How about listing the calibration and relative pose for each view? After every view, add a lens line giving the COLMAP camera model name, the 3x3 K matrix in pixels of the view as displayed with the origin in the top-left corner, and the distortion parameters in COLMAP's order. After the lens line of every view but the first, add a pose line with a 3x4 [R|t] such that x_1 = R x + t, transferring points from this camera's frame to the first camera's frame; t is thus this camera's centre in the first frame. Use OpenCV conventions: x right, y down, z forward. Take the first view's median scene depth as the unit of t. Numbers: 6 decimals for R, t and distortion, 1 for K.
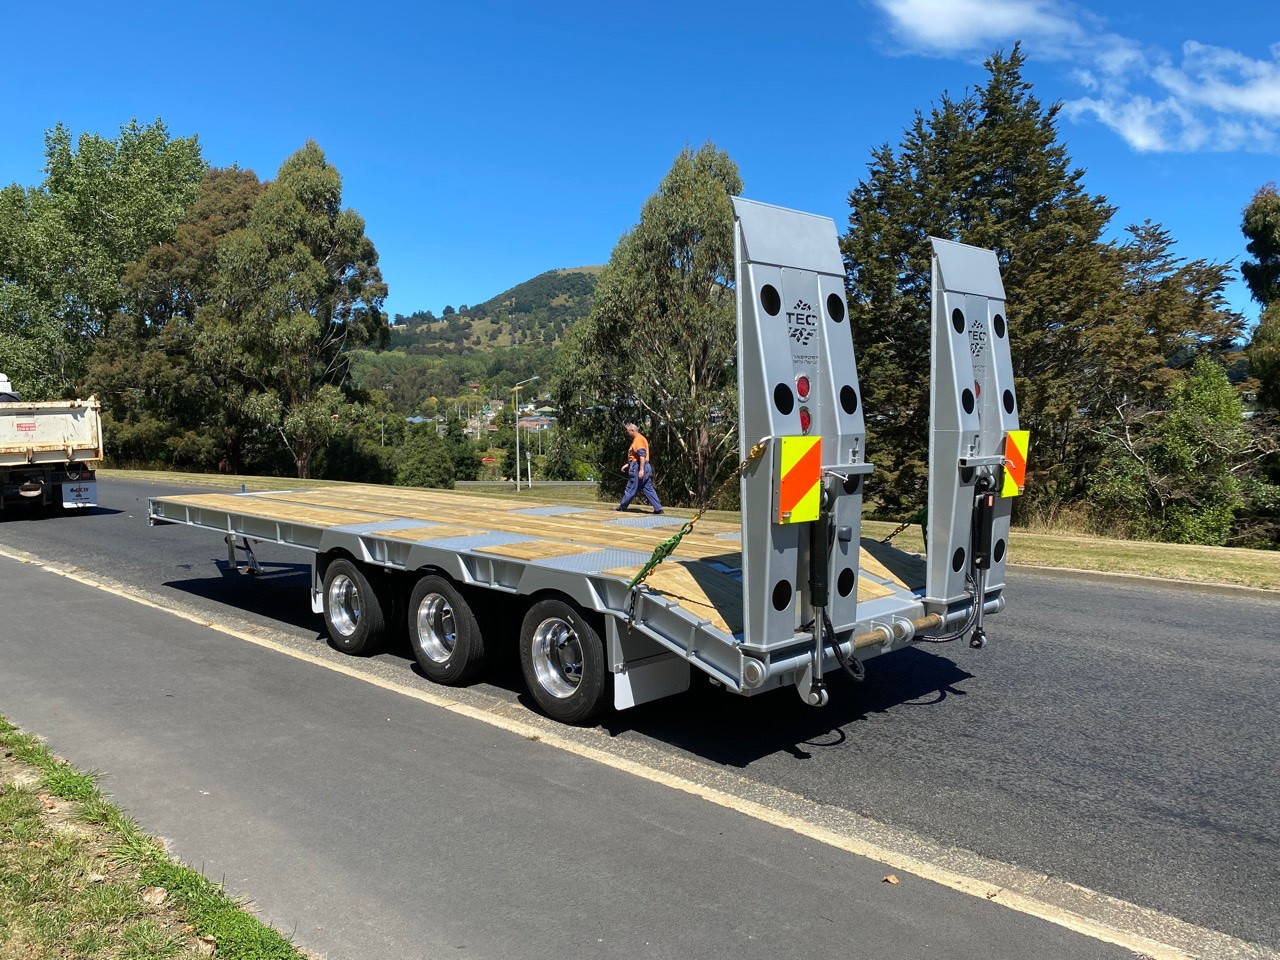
lens RADIAL K [[958.2, 0, 657.0], [0, 958.2, 486.9], [0, 0, 1]] dist [0.019300, -0.004019]
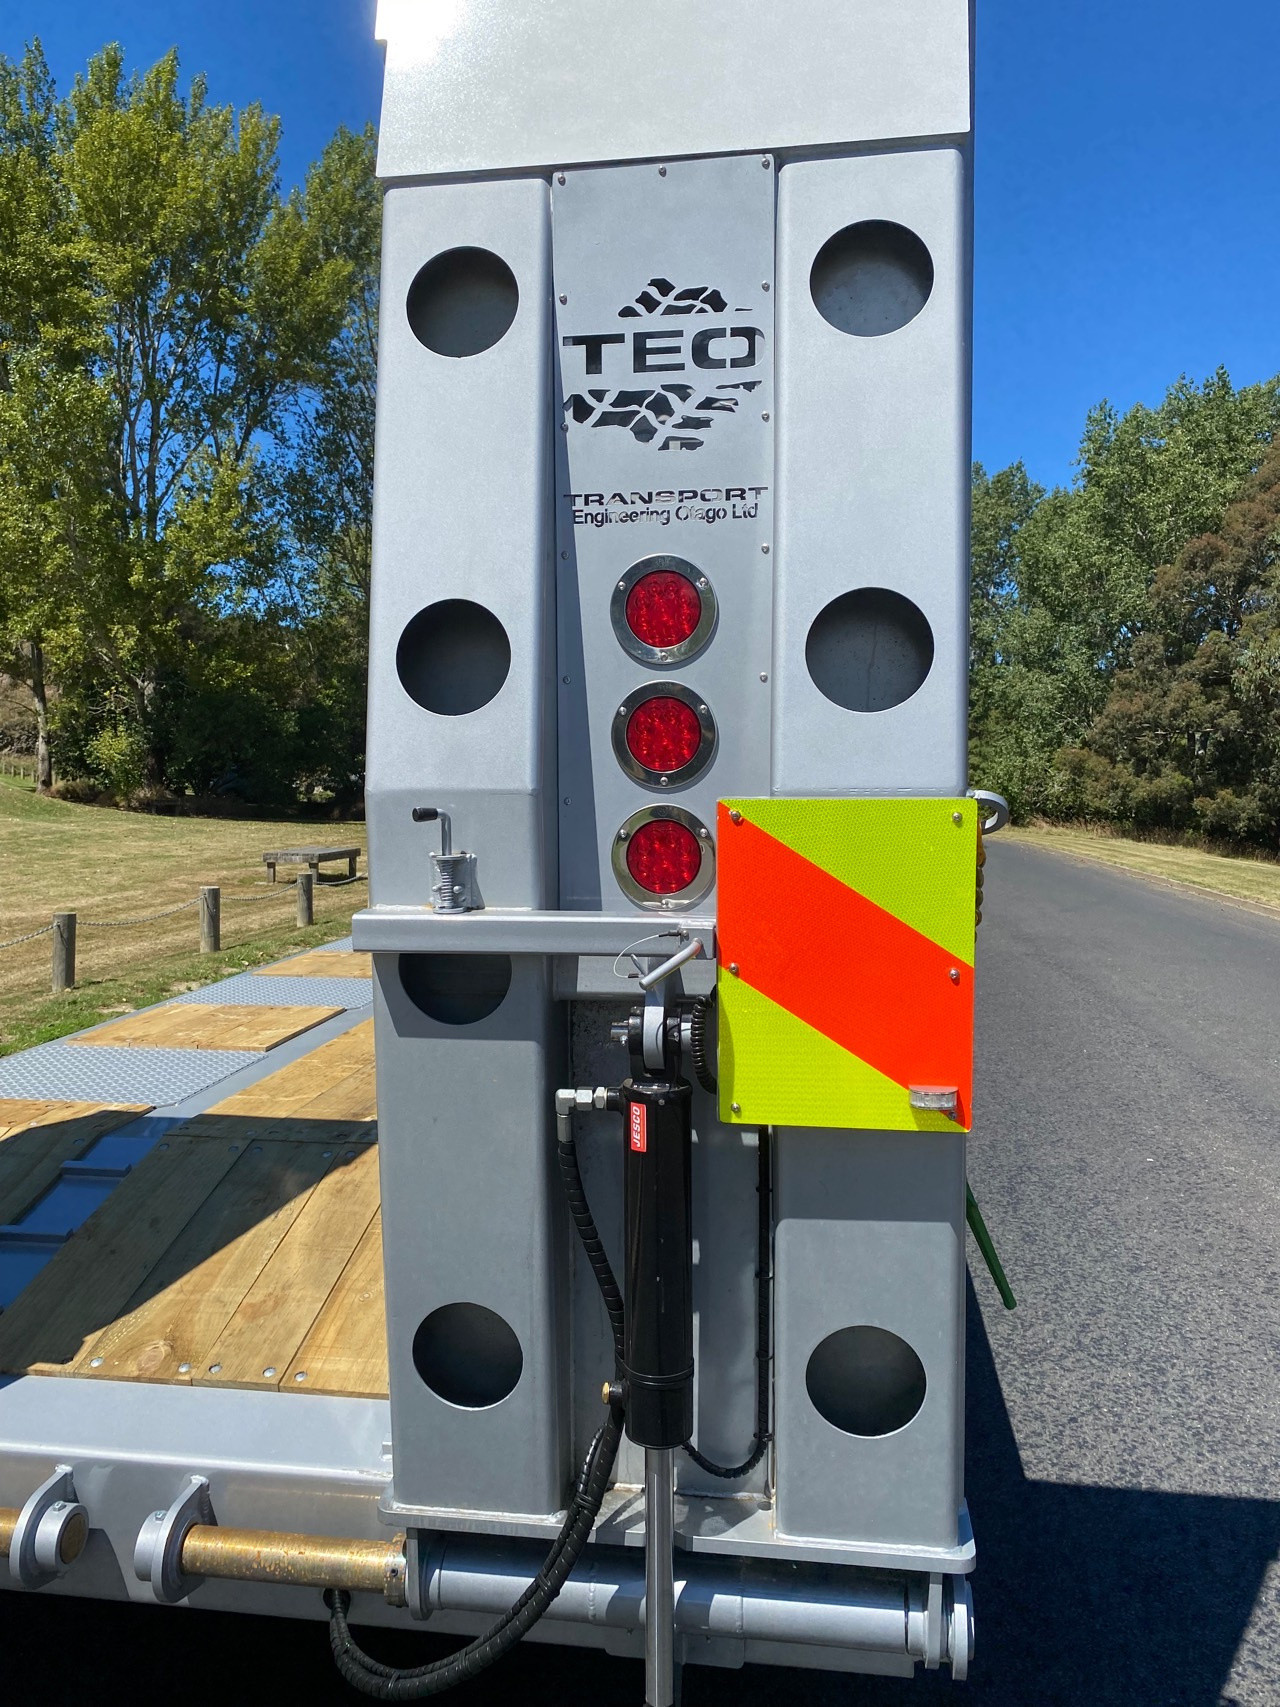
lens RADIAL K [[1277.8, 0, 640.0], [0, 1277.8, 853.5], [0, 0, 1]] dist [0.019300, -0.004019]
pose [[0.578877, 0.058772, -0.813294, 0.048849], [-0.066185, 0.997495, 0.024975, -0.005266], [0.812725, 0.039370, 0.581316, 0.089011]]
